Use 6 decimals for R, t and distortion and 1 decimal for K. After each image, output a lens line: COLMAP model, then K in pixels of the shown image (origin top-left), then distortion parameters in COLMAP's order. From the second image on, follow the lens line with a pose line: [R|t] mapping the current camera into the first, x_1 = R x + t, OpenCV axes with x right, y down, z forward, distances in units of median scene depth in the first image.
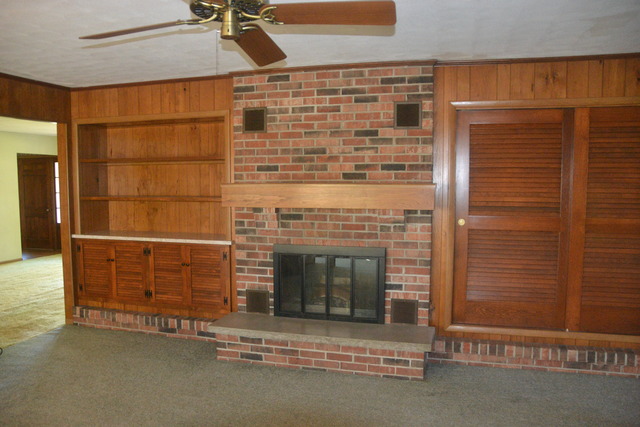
lens RADIAL K [[504.8, 0, 321.3], [0, 504.8, 227.6], [0, 0, 1]] dist [-0.135231, 0.040651]
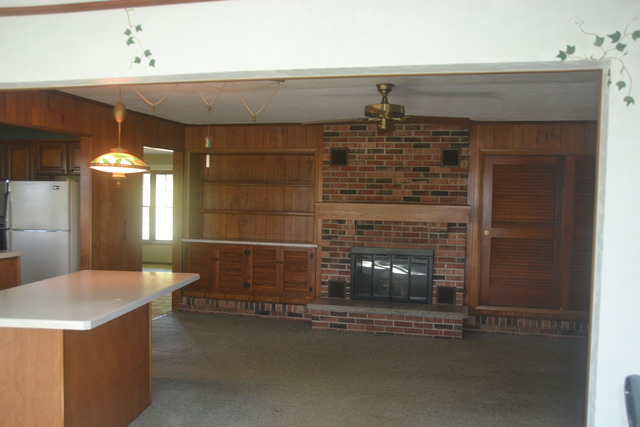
lens RADIAL K [[586.4, 0, 322.1], [0, 586.4, 226.1], [0, 0, 1]] dist [-0.091135, 0.042882]
pose [[0.999141, 0.018765, 0.036935, -0.248131], [-0.017004, 0.998730, -0.047416, 0.056907], [-0.037778, 0.046747, 0.998192, -0.637866]]
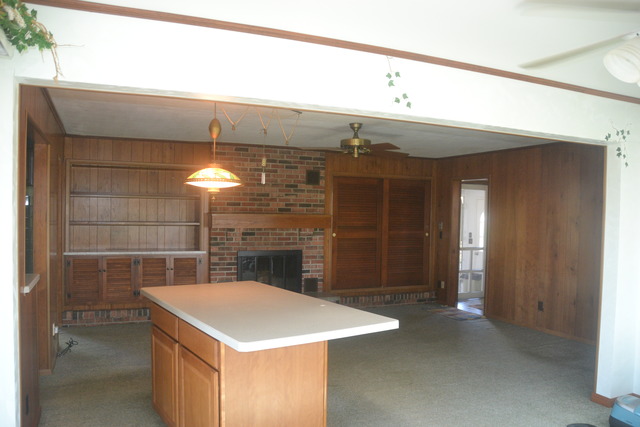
lens RADIAL K [[504.8, 0, 323.9], [0, 504.8, 227.5], [0, 0, 1]] dist [-0.135231, 0.040651]
pose [[0.761214, -0.006601, 0.648467, -0.976113], [0.044489, 0.998124, -0.042064, 0.039619], [-0.646973, 0.060870, 0.760079, -0.424939]]
